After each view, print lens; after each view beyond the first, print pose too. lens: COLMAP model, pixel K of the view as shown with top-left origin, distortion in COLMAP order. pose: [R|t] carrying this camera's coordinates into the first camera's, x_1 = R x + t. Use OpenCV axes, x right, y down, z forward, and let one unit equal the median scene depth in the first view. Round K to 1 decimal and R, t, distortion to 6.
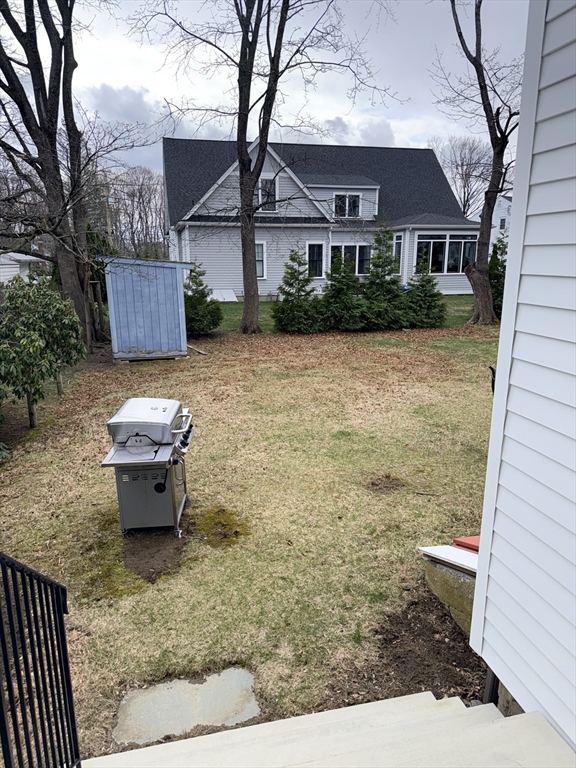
lens RADIAL K [[541.5, 0, 290.4], [0, 541.5, 398.0], [0, 0, 1]] dist [0.071613, -0.088220]
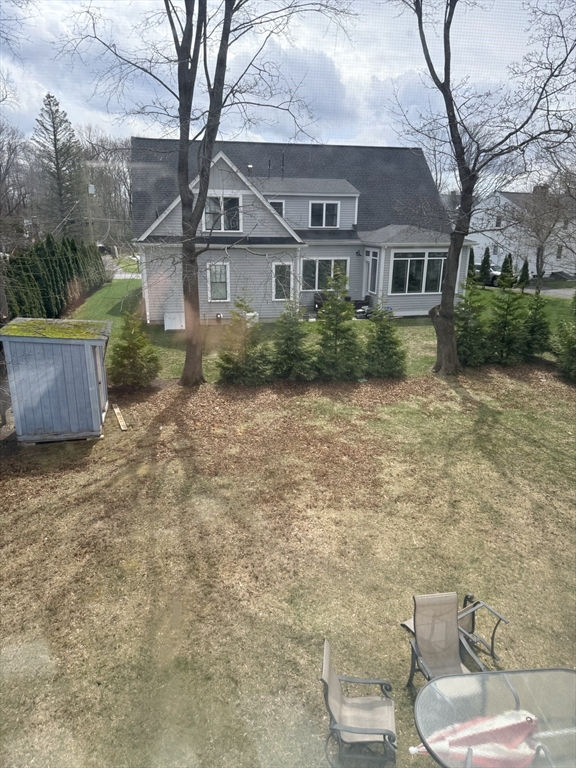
lens RADIAL K [[538.5, 0, 288.3], [0, 538.5, 388.0], [0, 0, 1]] dist [0.075661, -0.086050]
pose [[0.999651, 0.019777, -0.017516, 0.074562], [-0.018948, 0.998749, 0.046266, -0.109677], [0.018409, -0.045918, 0.998776, 0.052034]]
